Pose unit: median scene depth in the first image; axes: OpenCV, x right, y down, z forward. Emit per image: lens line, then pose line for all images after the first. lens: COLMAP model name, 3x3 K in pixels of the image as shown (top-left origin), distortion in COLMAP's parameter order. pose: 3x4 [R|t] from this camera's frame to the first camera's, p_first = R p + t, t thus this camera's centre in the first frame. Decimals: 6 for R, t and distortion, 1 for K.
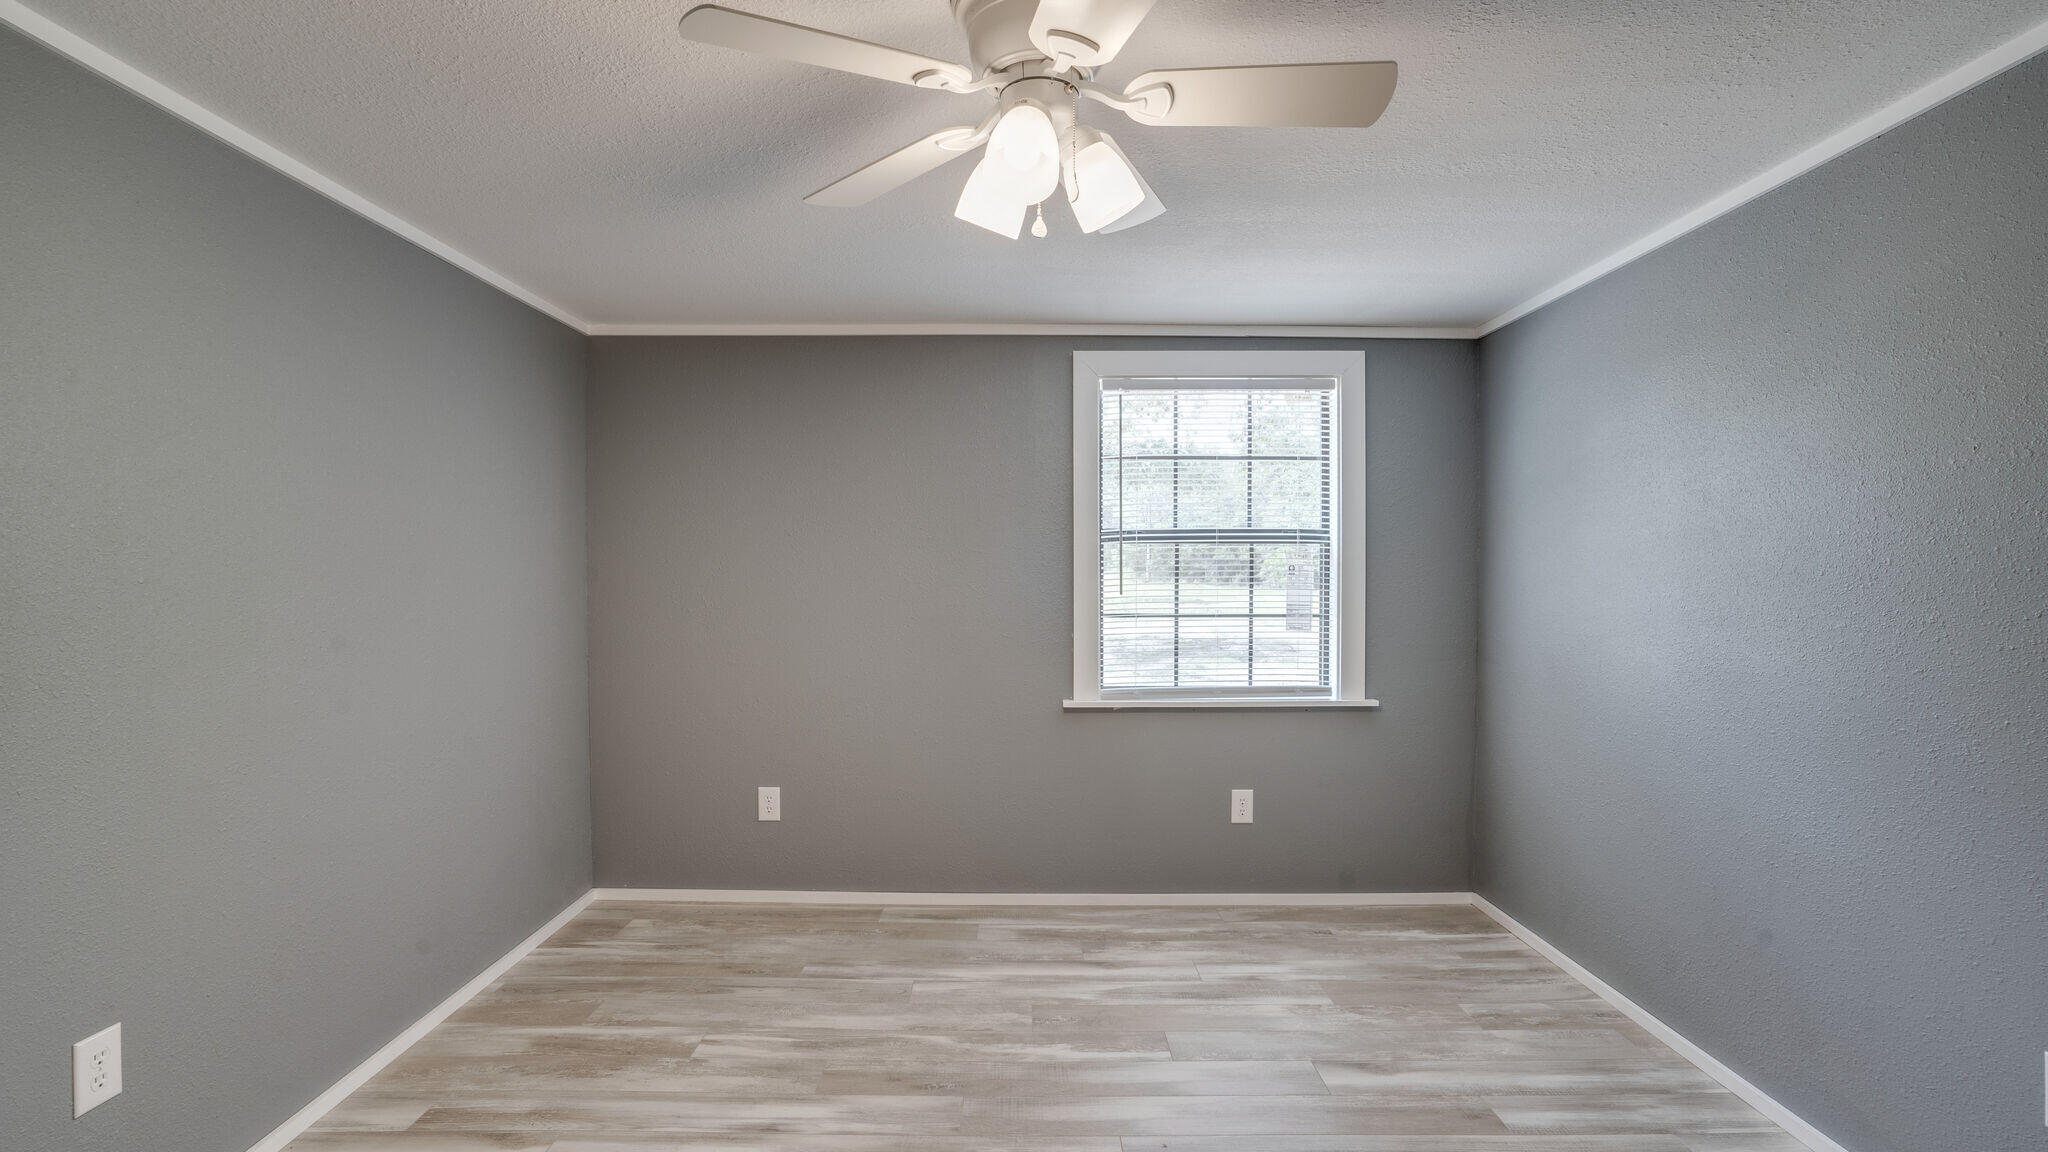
lens RADIAL K [[949.7, 0, 1025.3], [0, 949.7, 580.7], [0, 0, 1]] dist [-0.035623, 0.018752]
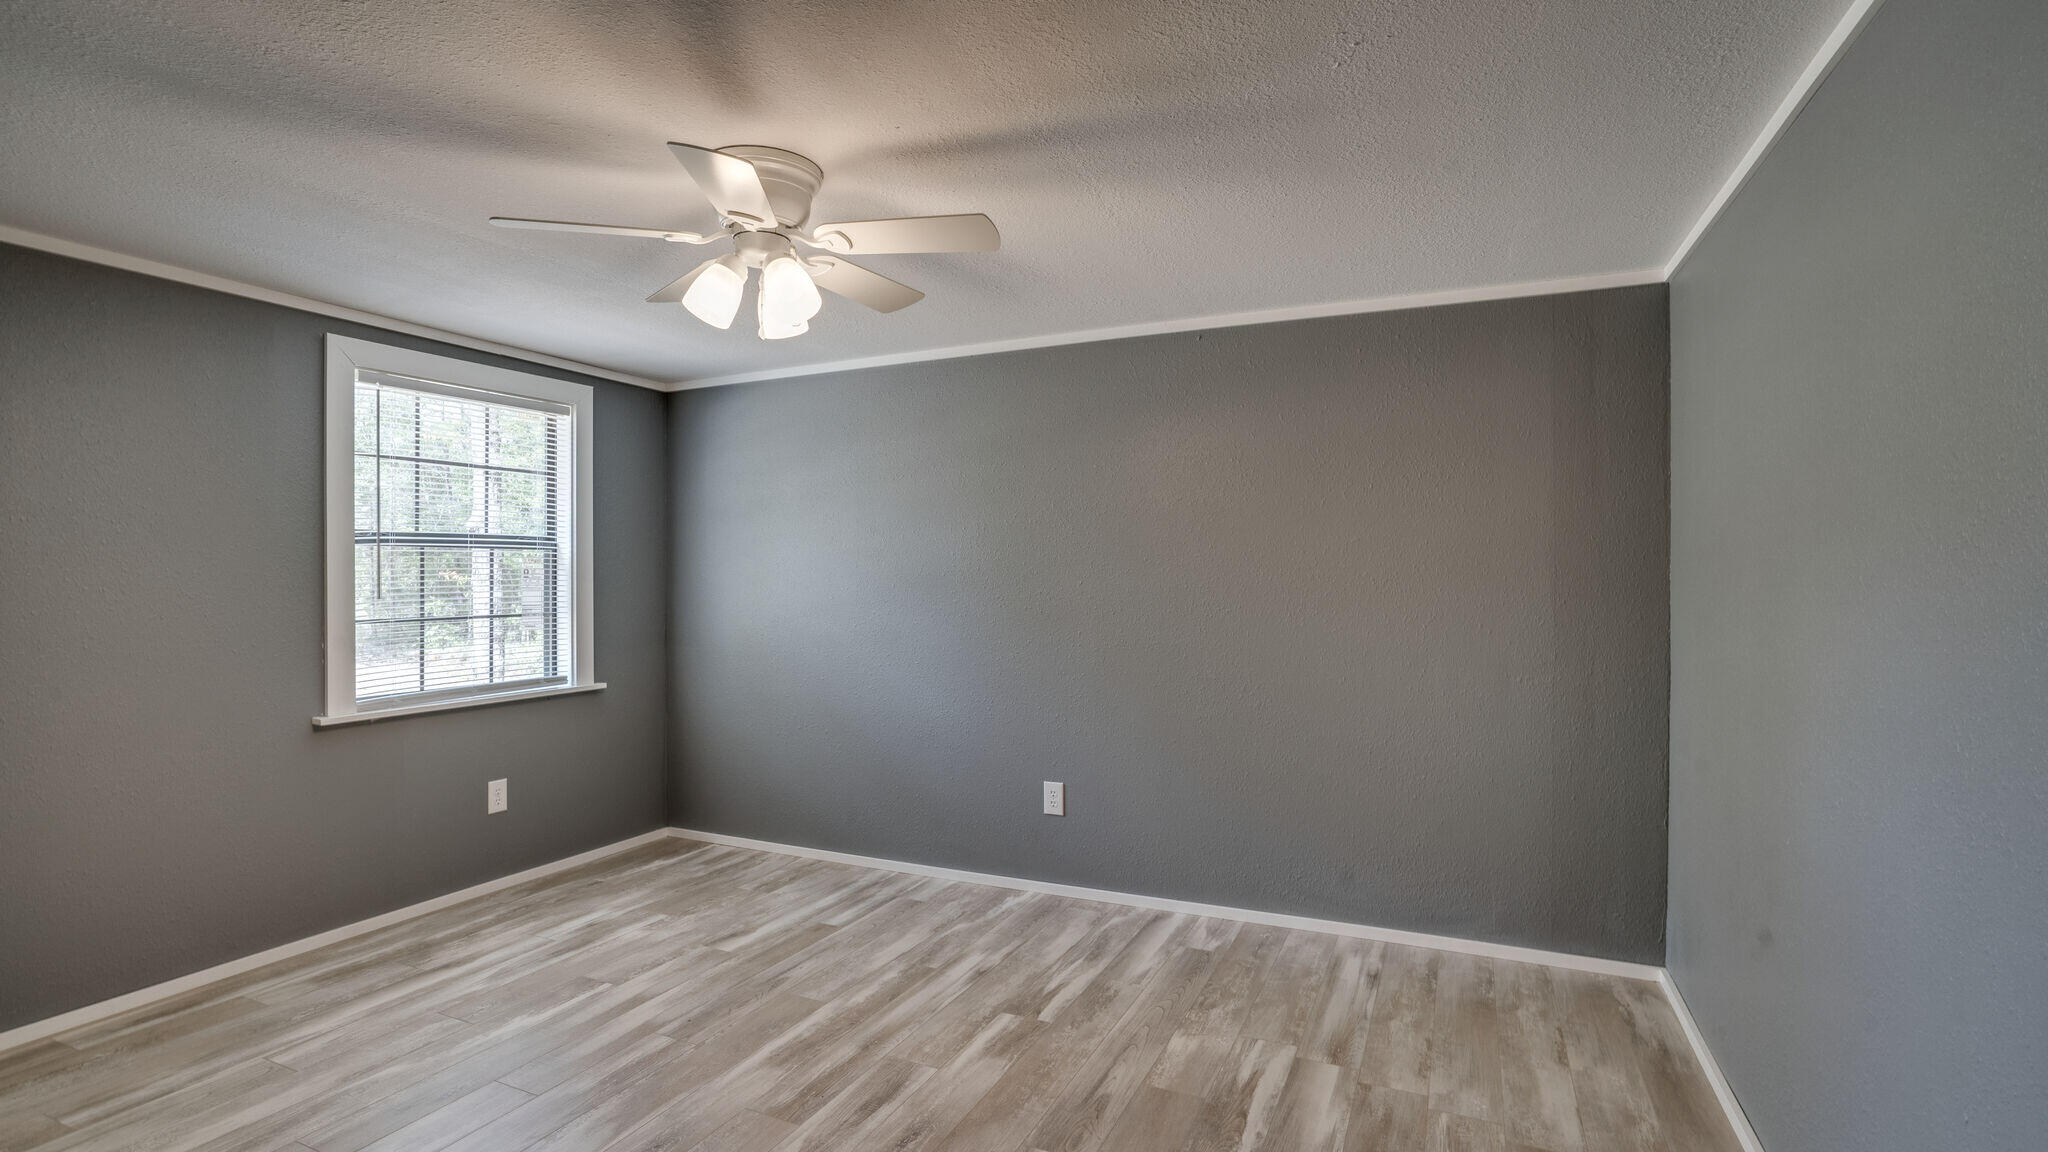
lens RADIAL K [[949.7, 0, 1012.6], [0, 949.7, 566.7], [0, 0, 1]] dist [-0.035623, 0.018752]
pose [[0.440125, 0.004978, 0.897923, -0.481369], [0.012950, 0.999845, -0.011891, 0.001428], [-0.897843, 0.016862, 0.439992, 0.016030]]
